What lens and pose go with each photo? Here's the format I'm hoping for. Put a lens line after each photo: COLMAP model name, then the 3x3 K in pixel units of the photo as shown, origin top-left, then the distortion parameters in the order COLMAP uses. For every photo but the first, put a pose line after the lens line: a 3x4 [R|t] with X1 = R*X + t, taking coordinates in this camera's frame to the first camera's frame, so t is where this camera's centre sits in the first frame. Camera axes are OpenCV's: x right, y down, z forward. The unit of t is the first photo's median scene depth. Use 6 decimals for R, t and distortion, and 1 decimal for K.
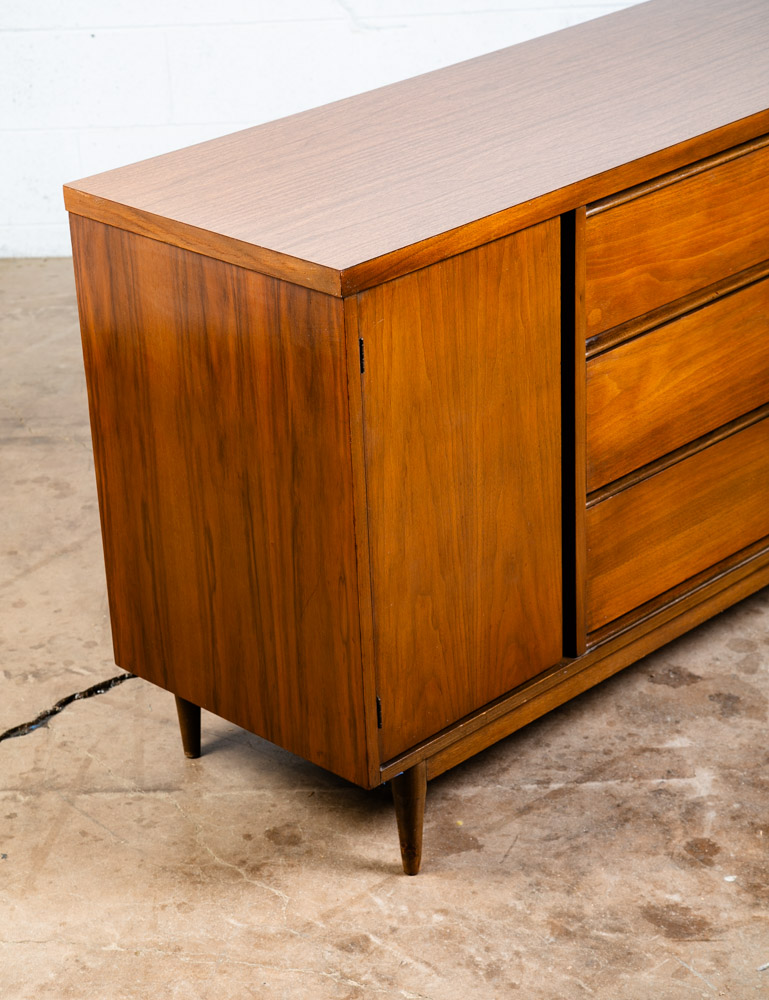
lens RADIAL K [[2297.2, 0, 358.7], [0, 2297.2, 499.3], [0, 0, 1]] dist [0.288685, 0.000000]
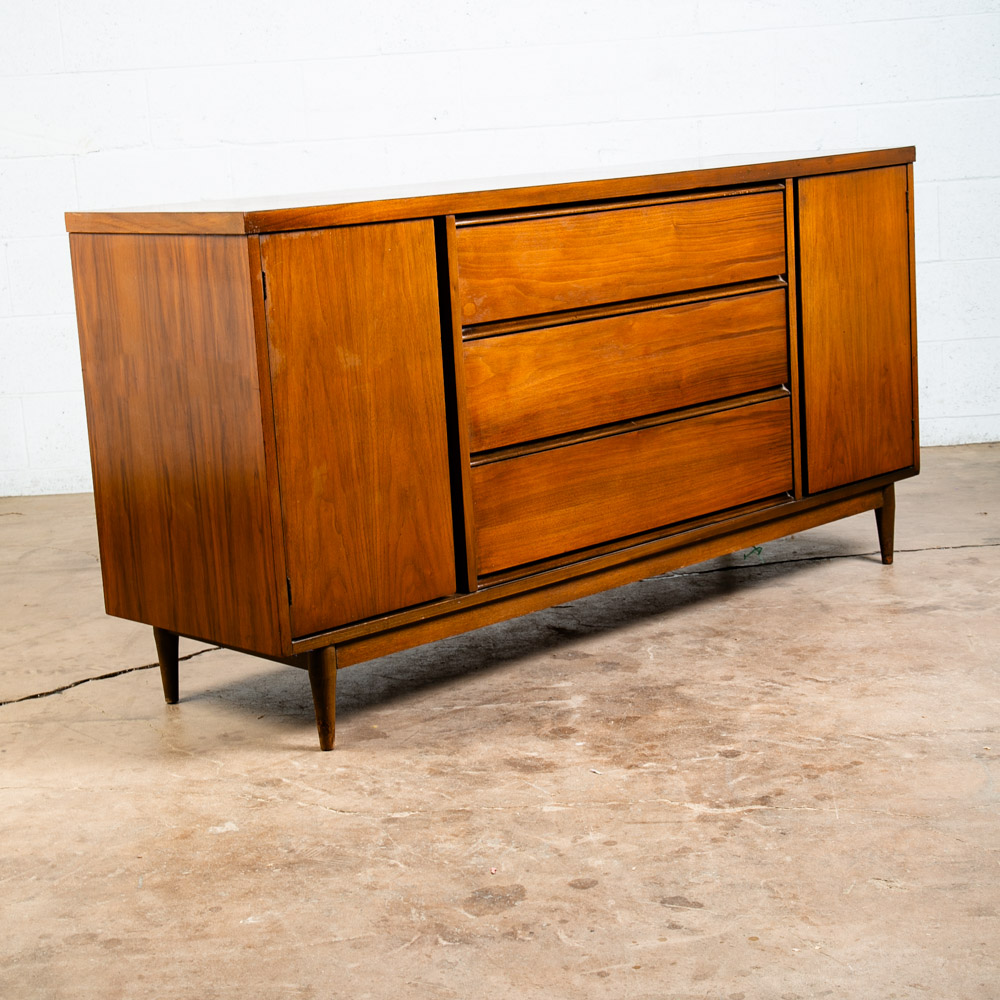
lens RADIAL K [[1974.6, 0, 490.2], [0, 1974.6, 482.6], [0, 0, 1]] dist [0.107318, 0.000000]
pose [[0.999635, -0.009773, -0.025193, 0.140443], [0.003110, 0.967722, -0.252000, 0.295547], [0.026842, 0.251830, 0.967399, -0.055167]]
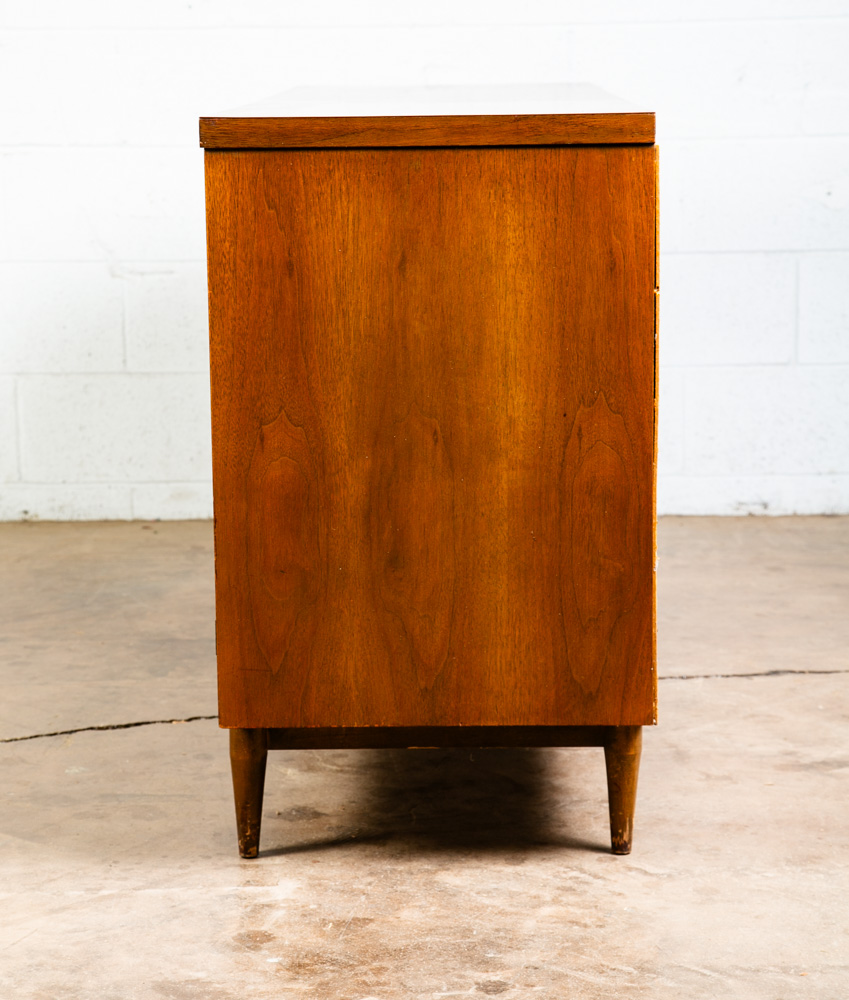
lens RADIAL K [[2695.1, 0, 410.9], [0, 2695.1, 496.7], [0, 0, 1]] dist [0.356290, 0.000000]
pose [[0.999367, 0.035332, -0.004271, 0.207490], [-0.035238, 0.965530, -0.257894, 0.252874], [-0.004988, 0.257882, 0.966164, 0.030049]]
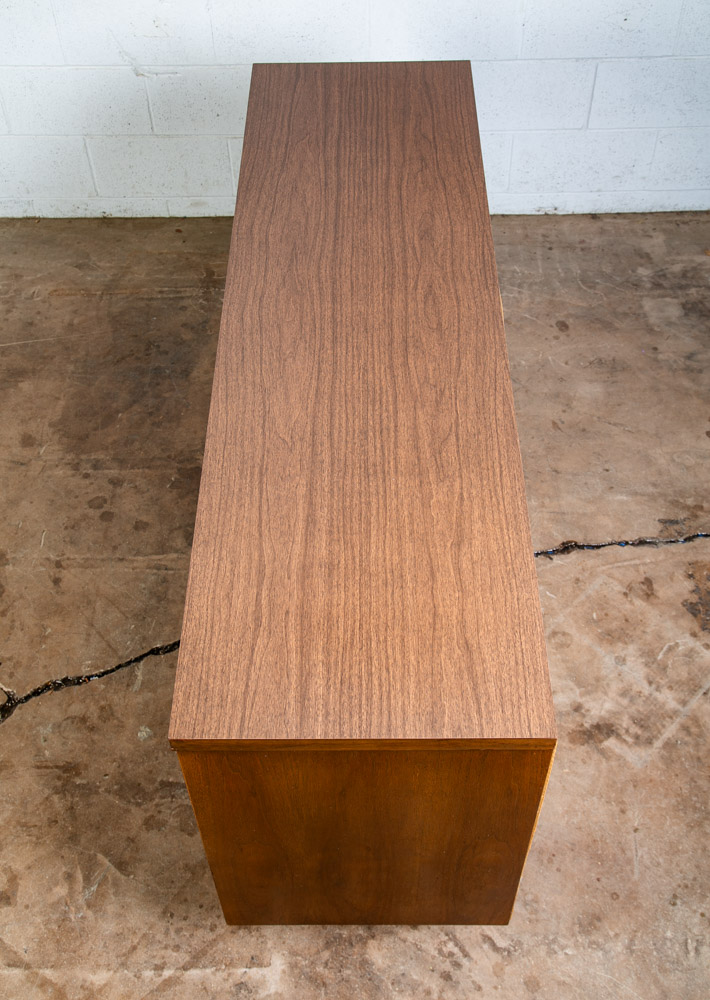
lens RADIAL K [[1088.4, 0, 348.2], [0, 1088.4, 503.5], [0, 0, 1]] dist [0.042706, 0.000000]
pose [[0.999599, 0.014199, 0.024492, 0.185006], [-0.023155, 0.907822, 0.418715, -0.428437], [-0.016289, -0.419115, 0.907787, 0.572367]]
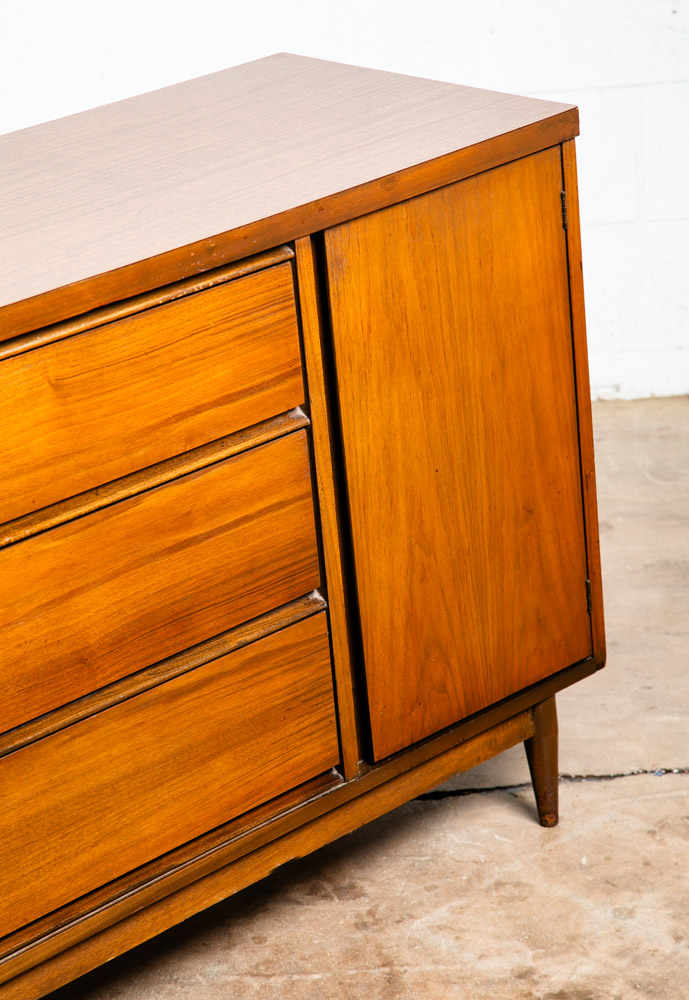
lens RADIAL K [[2970.6, 0, 343.0], [0, 2970.6, 479.6], [0, 0, 1]] dist [0.568244, 0.000000]
pose [[0.998517, -0.019368, -0.050878, 0.369716], [0.016334, 0.998102, -0.059375, -0.073772], [0.051932, 0.058455, 0.996938, 0.115814]]
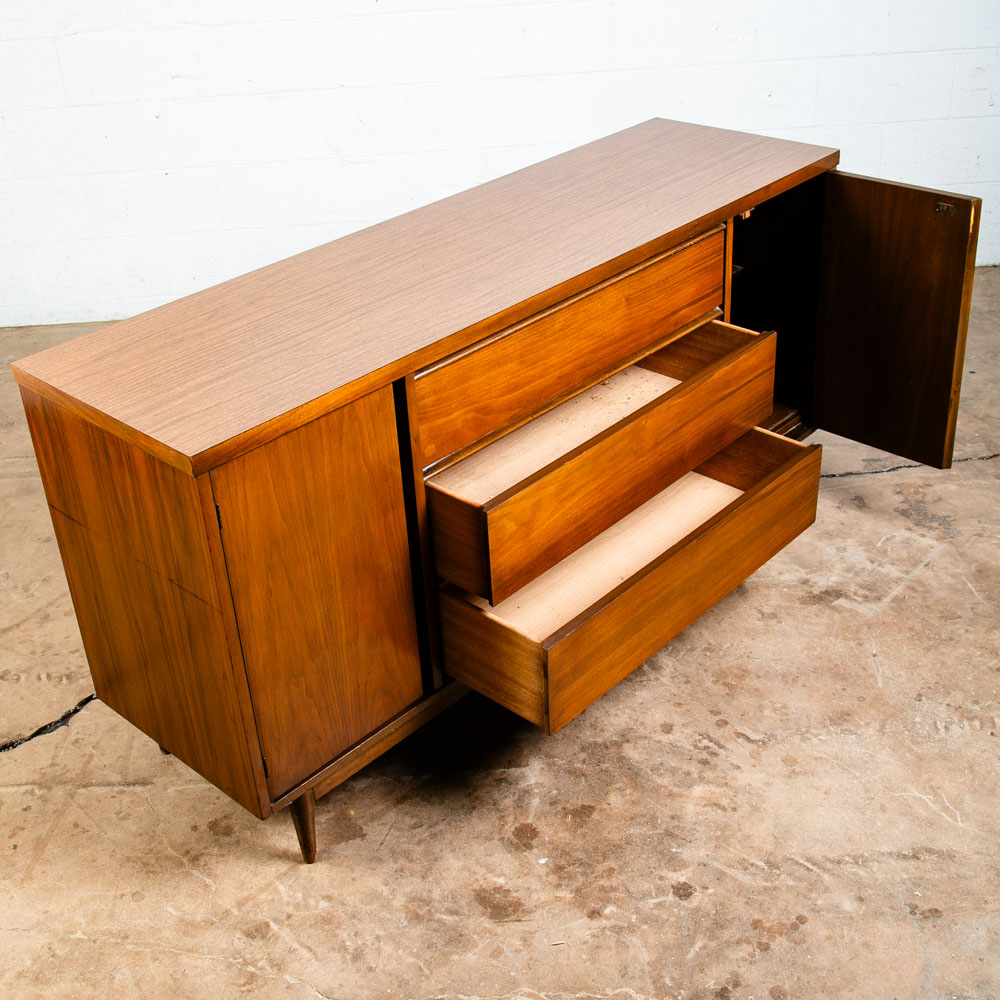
lens RADIAL K [[1324.4, 0, 479.8], [0, 1324.4, 458.0], [0, 0, 1]] dist [-0.031724, 0.000000]
pose [[0.999524, -0.025603, 0.017215, 0.116501], [0.024380, 0.997398, 0.067842, -0.123921], [-0.018907, -0.067390, 0.997548, 0.255640]]
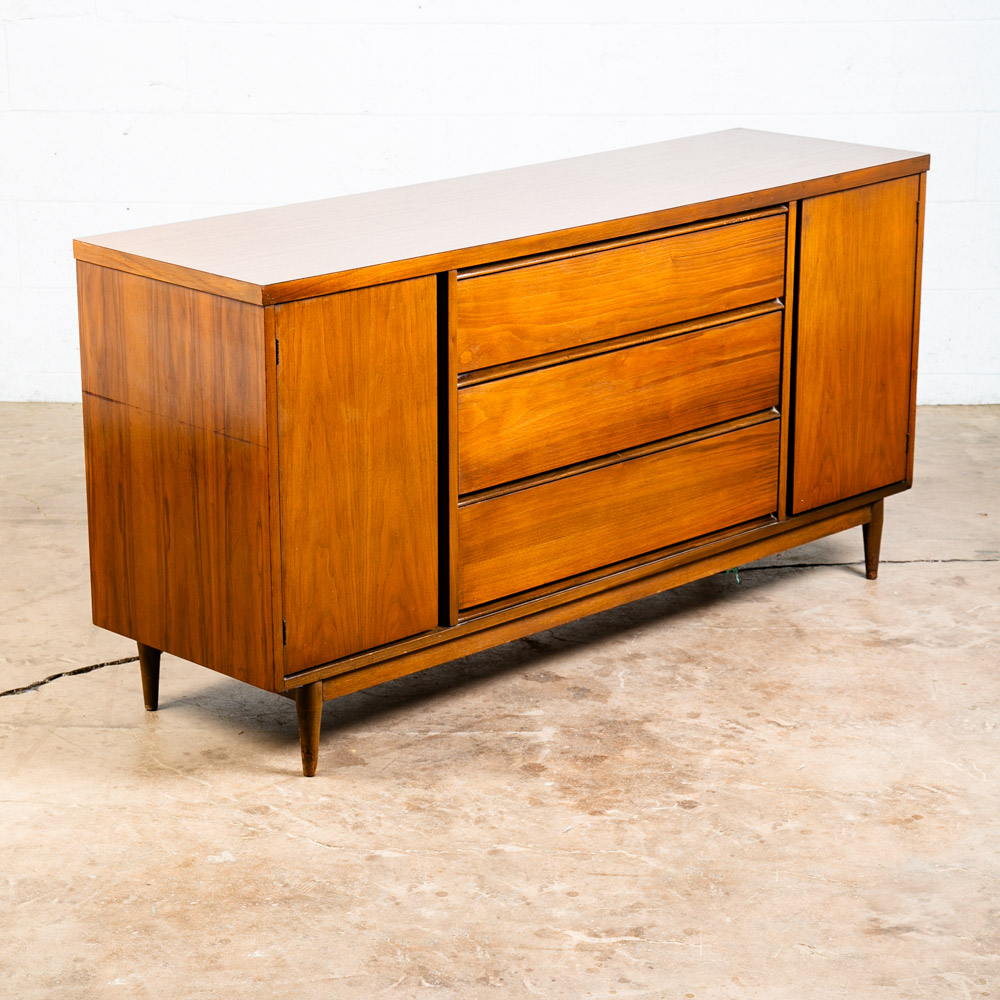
lens RADIAL K [[2743.7, 0, 491.4], [0, 2743.7, 535.5], [0, 0, 1]] dist [0.269364, 0.000000]
pose [[0.998932, 0.046024, 0.004034, 0.114893], [-0.045046, 0.989644, -0.136292, 0.238841], [-0.010265, 0.135964, 0.990661, -0.563496]]
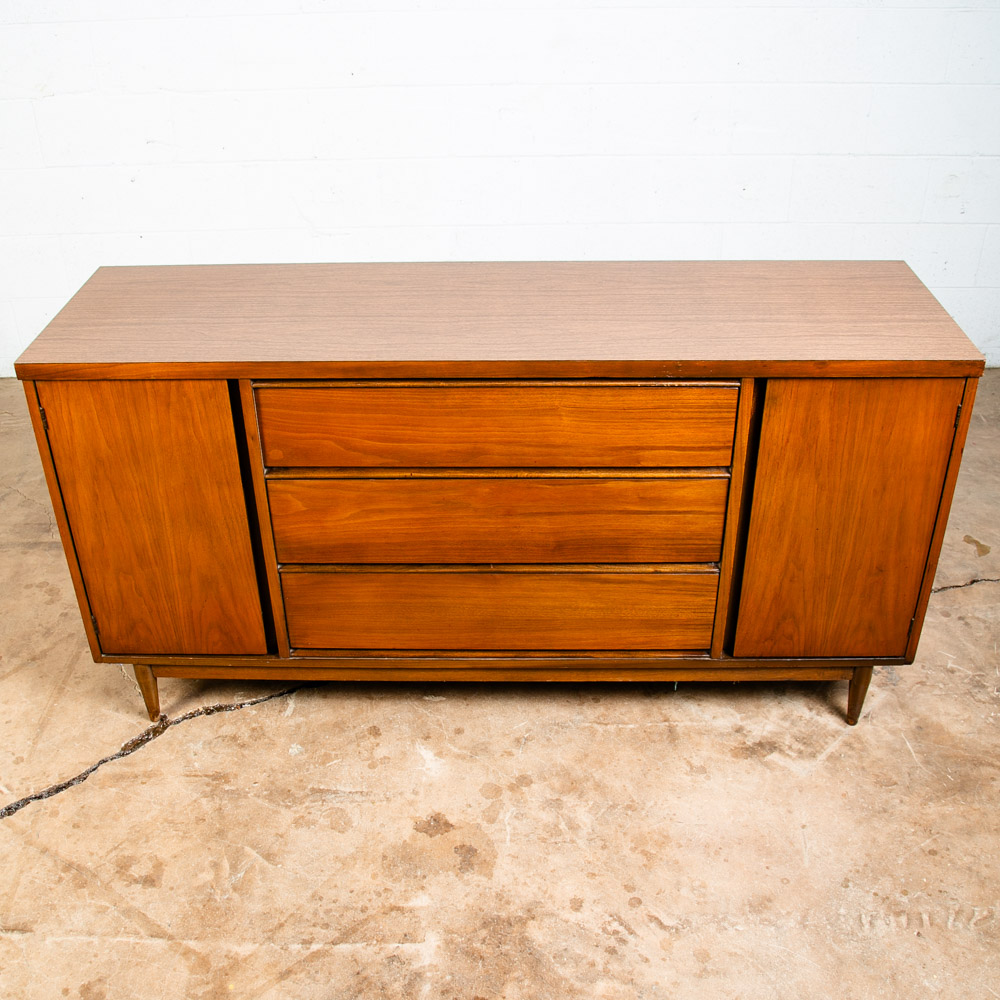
lens RADIAL K [[1121.1, 0, 486.8], [0, 1121.1, 524.6], [0, 0, 1]] dist [-0.085121, 0.000000]
pose [[0.693243, 0.416579, -0.588113, 0.620323], [-0.324624, 0.909047, 0.261253, -0.263325], [0.643454, 0.009804, 0.765422, 0.545920]]
